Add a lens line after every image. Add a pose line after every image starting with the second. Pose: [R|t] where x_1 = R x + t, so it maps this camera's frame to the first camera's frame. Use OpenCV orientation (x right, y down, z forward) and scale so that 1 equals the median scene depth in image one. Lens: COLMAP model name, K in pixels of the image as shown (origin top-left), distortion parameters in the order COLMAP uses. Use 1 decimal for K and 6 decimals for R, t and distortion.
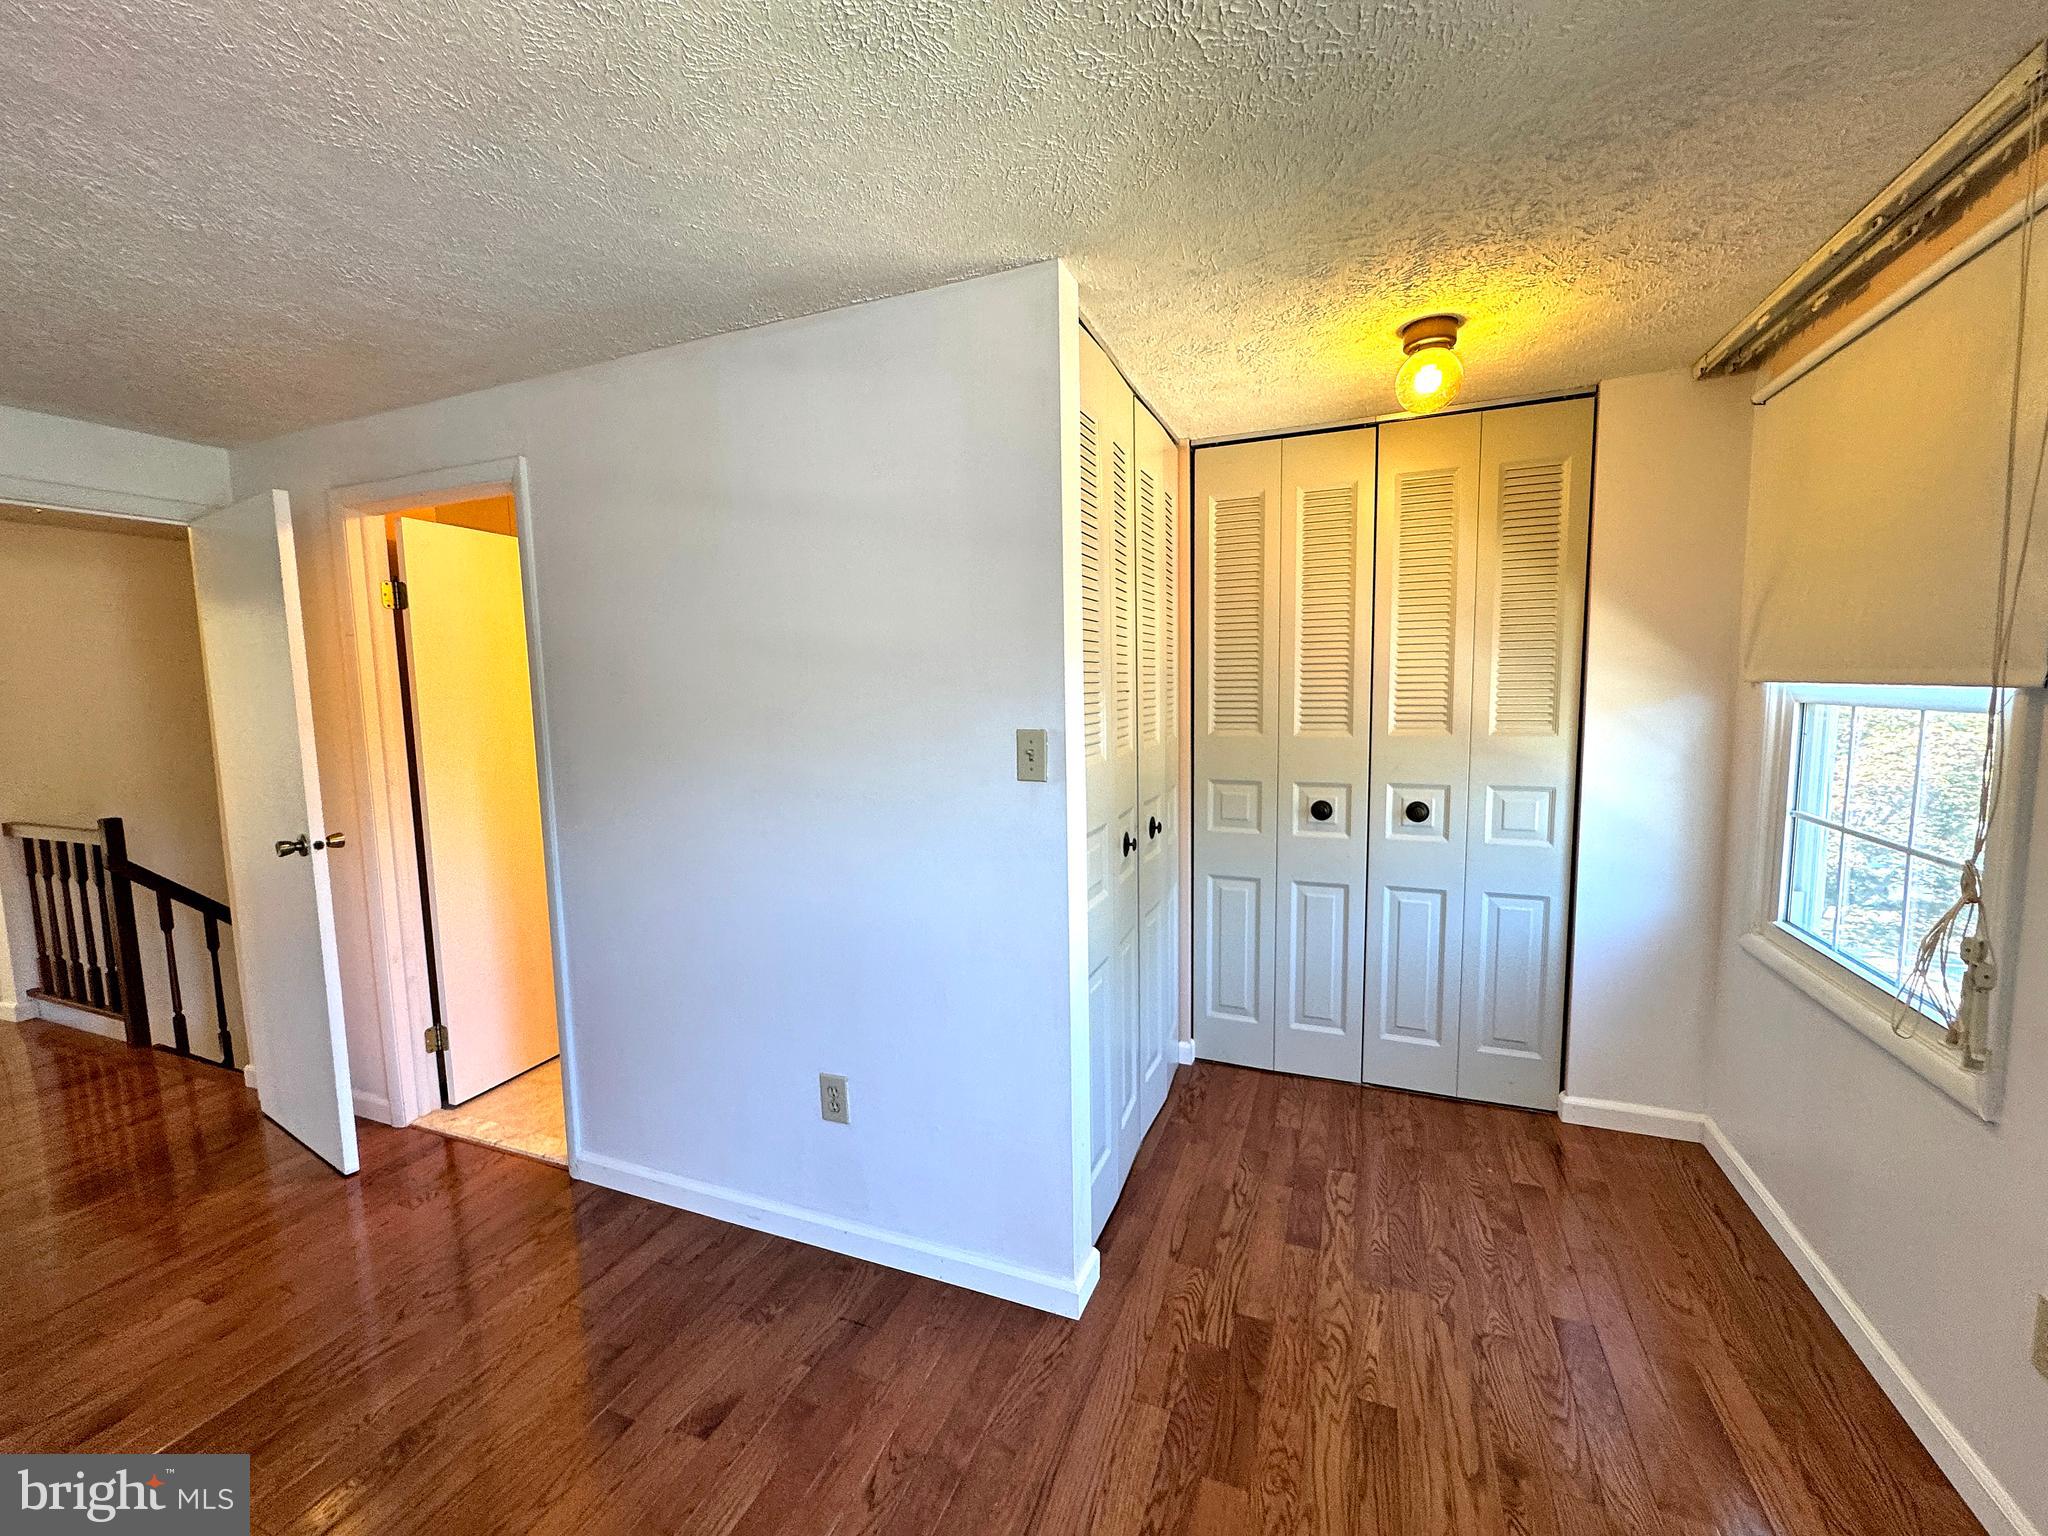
lens RADIAL K [[831.2, 0, 1024.0], [0, 831.2, 768.0], [0, 0, 1]] dist [-0.002633, -0.000161]
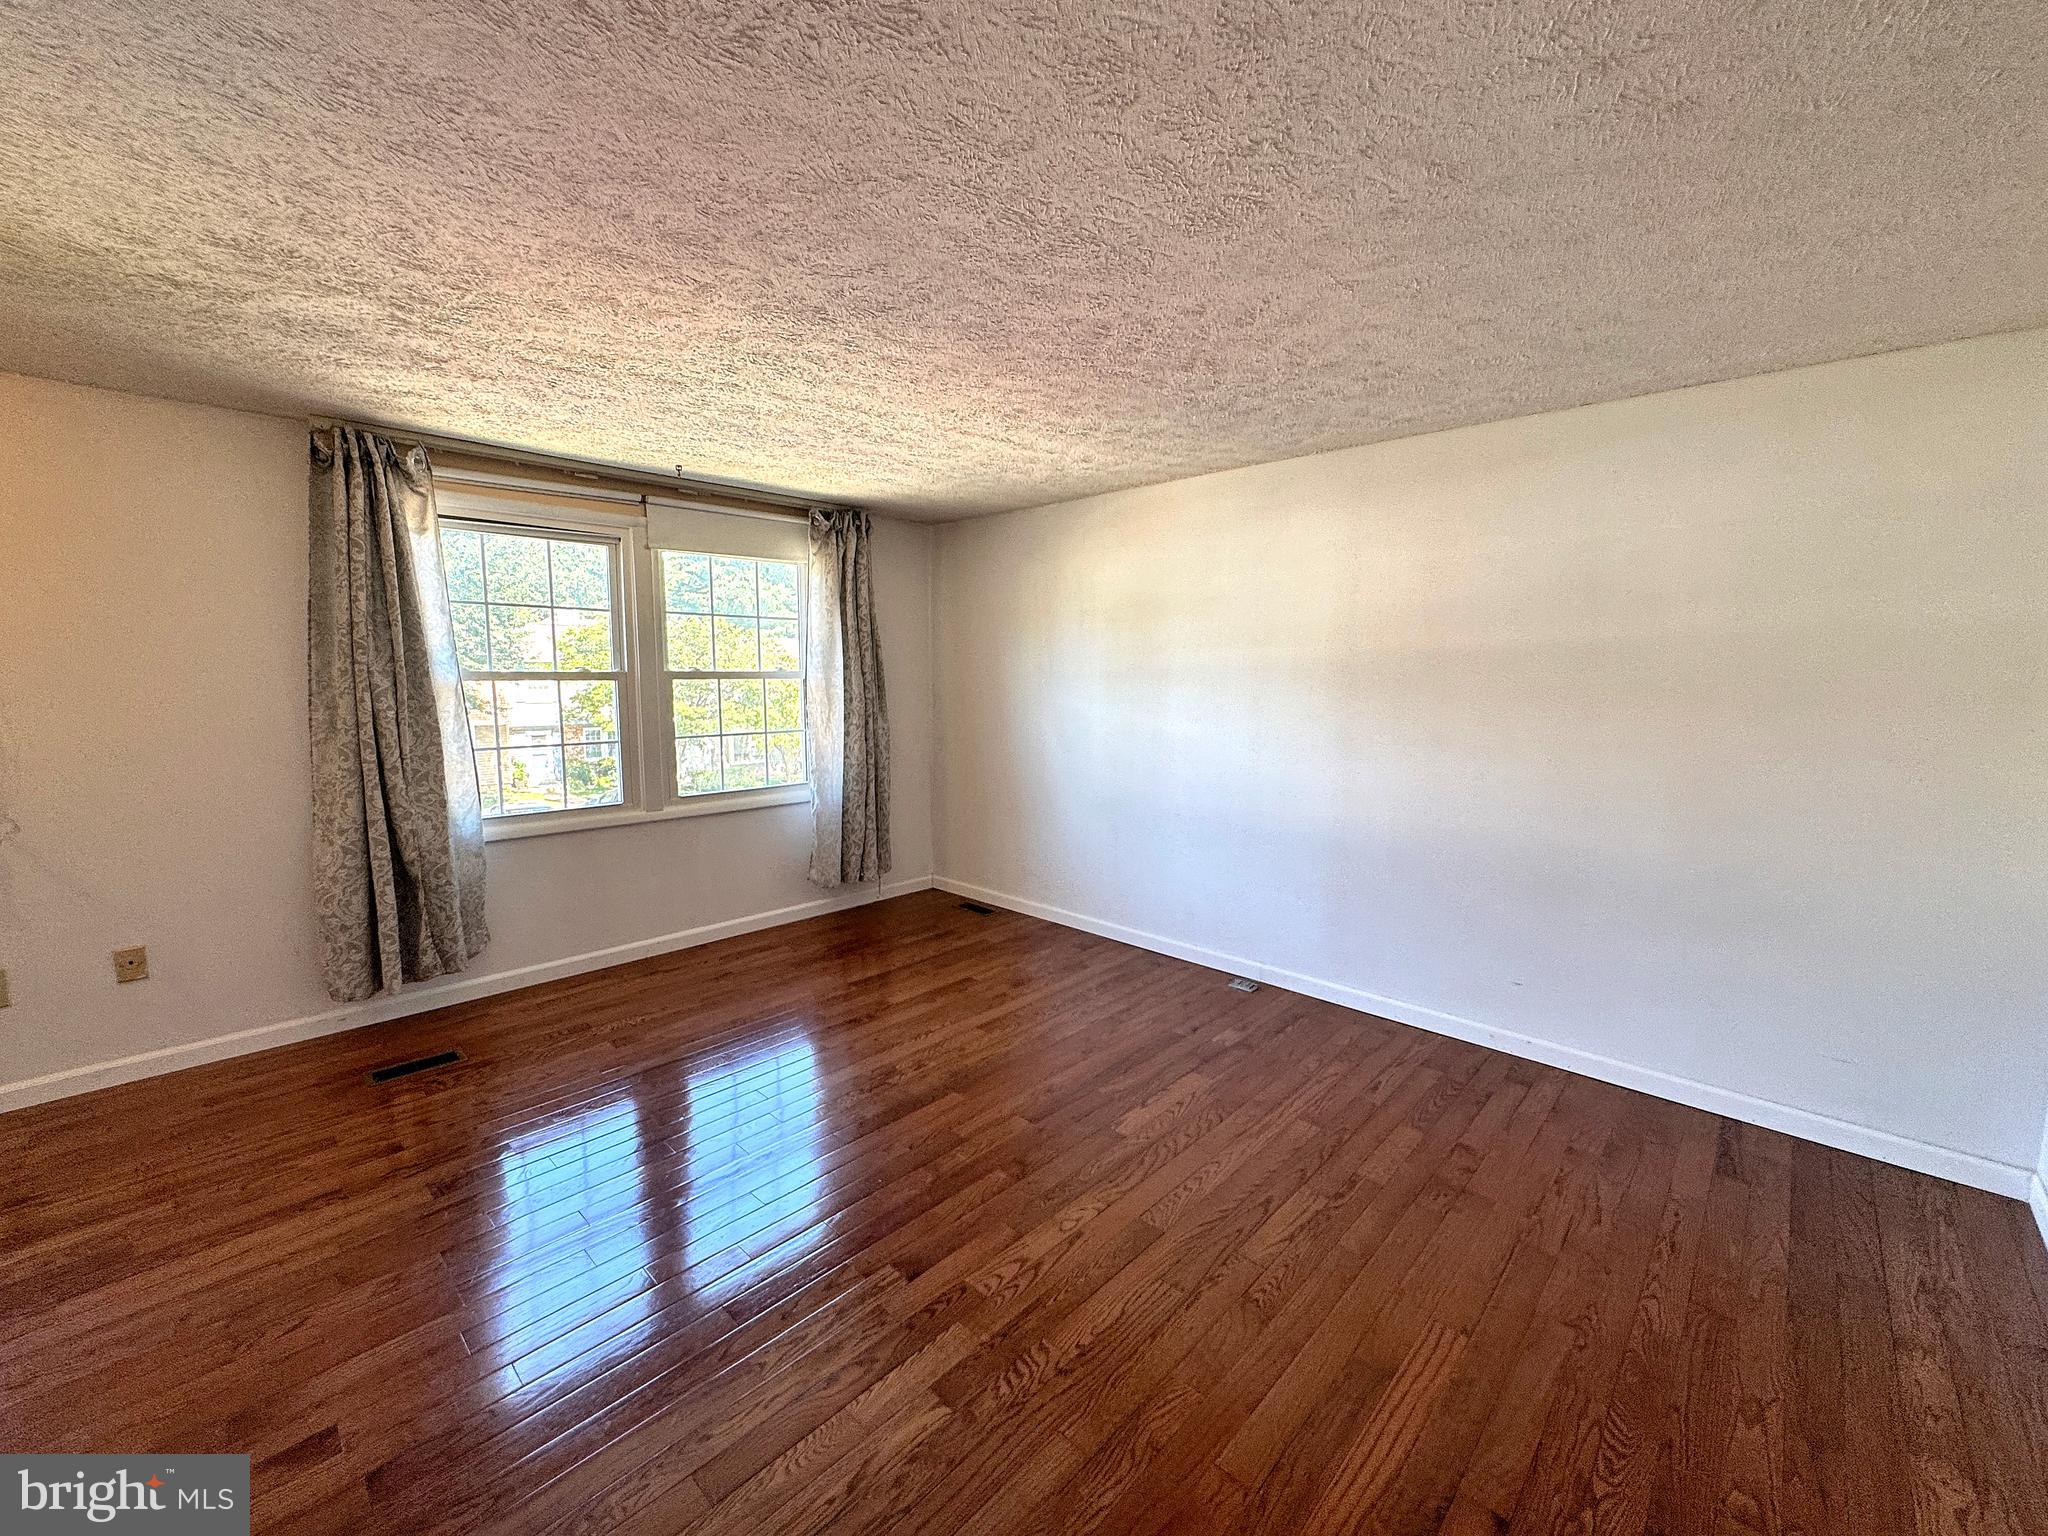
lens RADIAL K [[826.1, 0, 1020.5], [0, 826.1, 765.1], [0, 0, 1]] dist [0.001438, 0.000133]
pose [[-0.929798, -0.024172, 0.367275, -0.888788], [0.051608, 0.979423, 0.195111, -0.054647], [-0.364433, 0.200368, -0.909418, 0.872676]]
